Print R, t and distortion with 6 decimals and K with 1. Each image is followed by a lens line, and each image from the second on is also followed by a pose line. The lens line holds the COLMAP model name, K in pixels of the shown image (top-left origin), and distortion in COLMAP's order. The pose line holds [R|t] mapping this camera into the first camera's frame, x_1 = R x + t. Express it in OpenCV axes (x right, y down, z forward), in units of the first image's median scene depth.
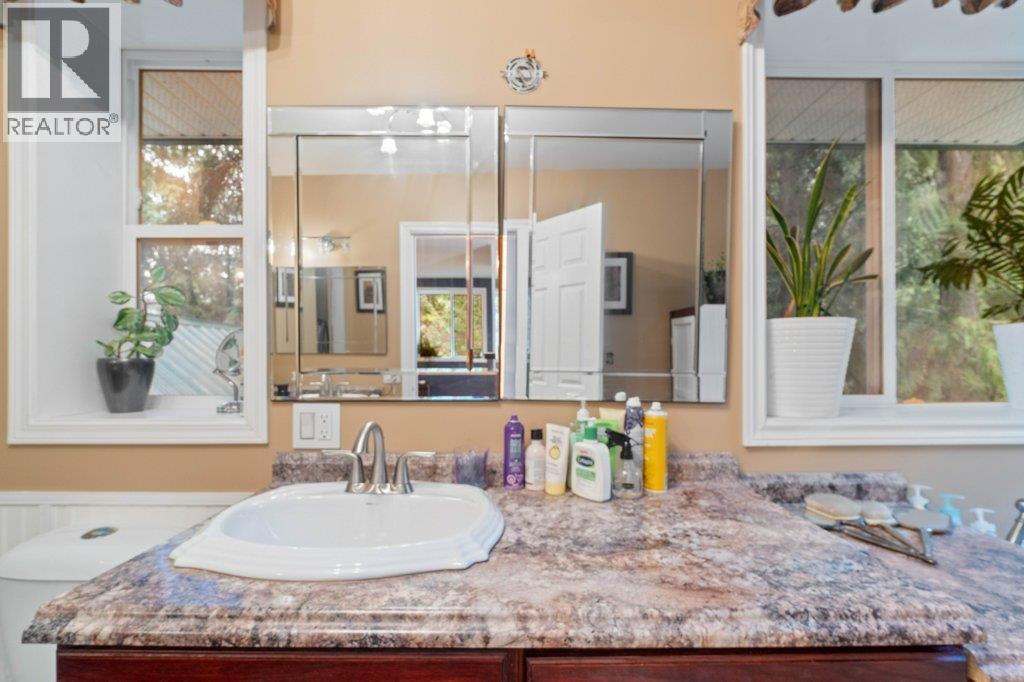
lens RADIAL K [[446.5, 0, 512.0], [0, 446.5, 361.5], [0, 0, 1]] dist [-0.000671, -0.000287]
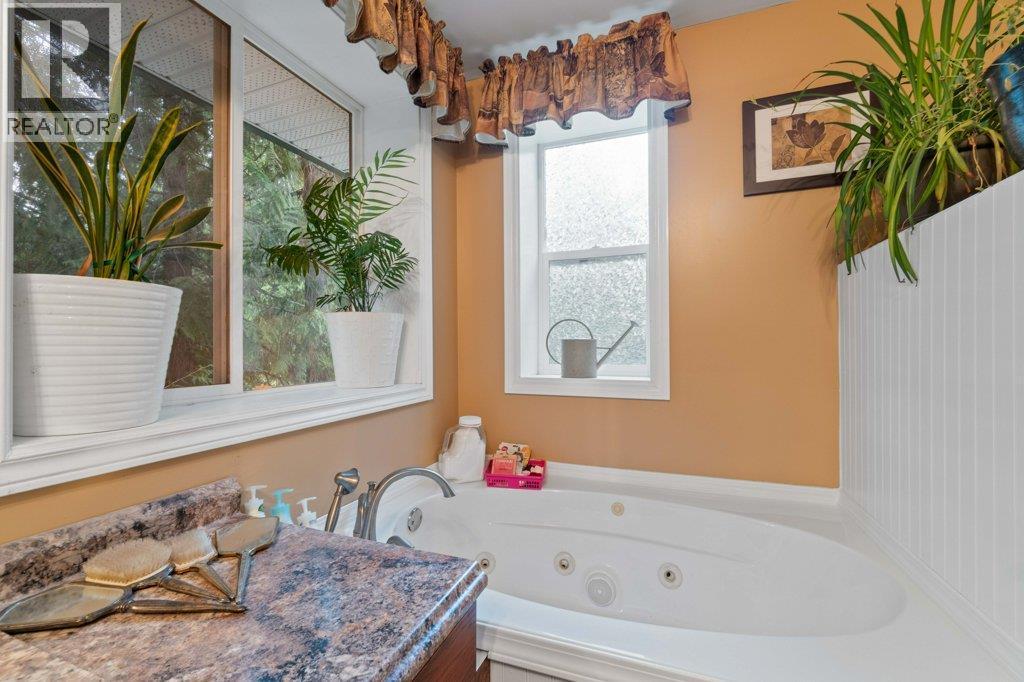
lens RADIAL K [[445.3, 0, 510.2], [0, 445.3, 346.2], [0, 0, 1]] dist [-0.003295, -0.000327]
pose [[0.374136, -0.000505, 0.927374, 0.291179], [0.002201, 0.999998, -0.000344, 0.003504], [-0.927371, 0.002170, 0.374137, 0.206750]]
